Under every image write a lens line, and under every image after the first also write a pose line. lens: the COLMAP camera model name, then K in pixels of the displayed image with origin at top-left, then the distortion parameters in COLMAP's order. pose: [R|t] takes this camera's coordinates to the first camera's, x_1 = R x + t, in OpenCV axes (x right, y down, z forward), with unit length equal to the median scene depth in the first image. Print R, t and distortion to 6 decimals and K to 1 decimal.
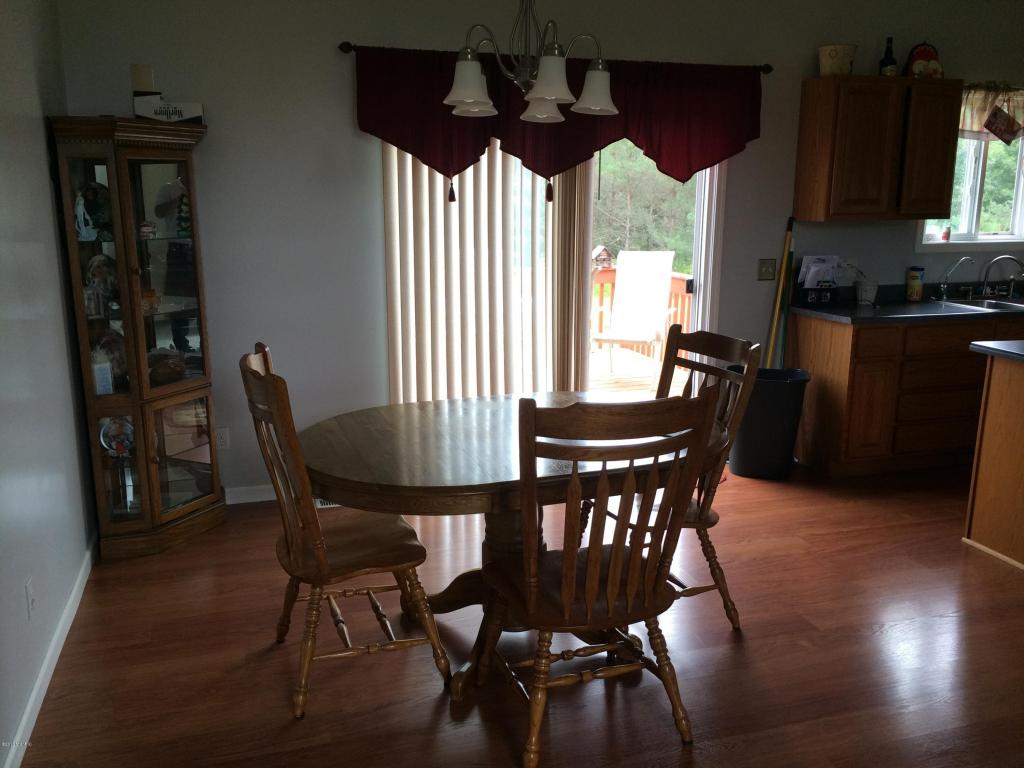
lens RADIAL K [[876.7, 0, 516.3], [0, 876.7, 387.8], [0, 0, 1]] dist [0.078339, -0.109308]
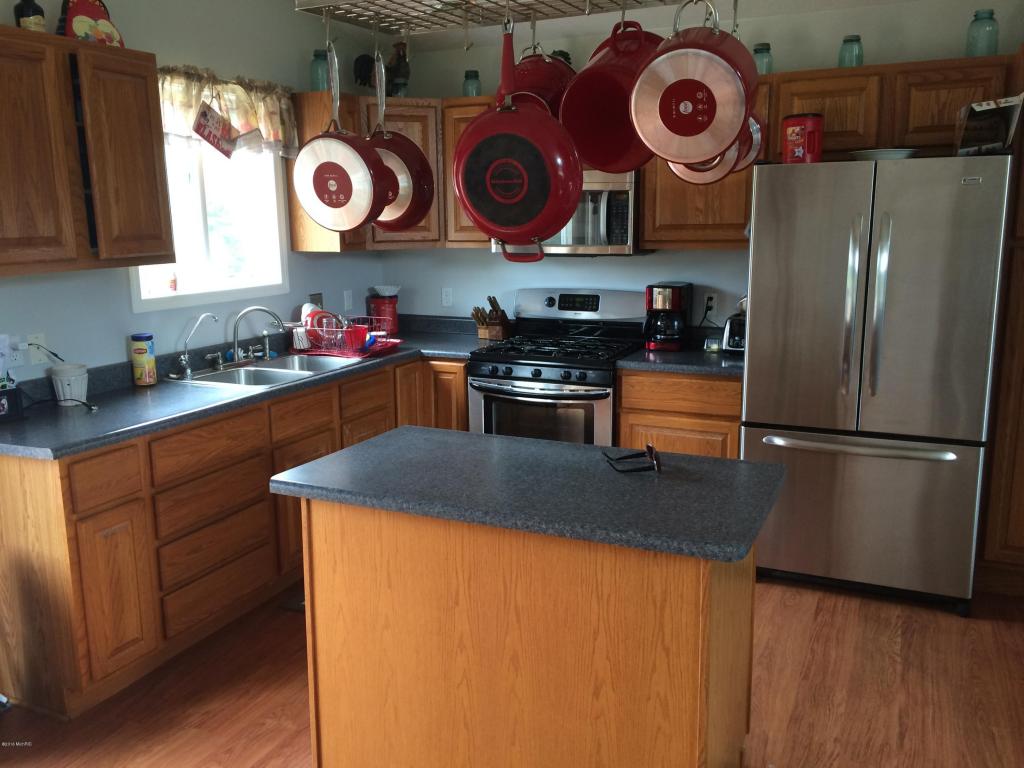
lens RADIAL K [[876.7, 0, 516.3], [0, 876.7, 387.8], [0, 0, 1]] dist [0.078339, -0.109308]
pose [[0.664736, -0.156439, 0.730515, 0.149839], [0.174058, 0.983351, 0.052198, -0.084837], [-0.726519, 0.092454, 0.680898, 0.353850]]
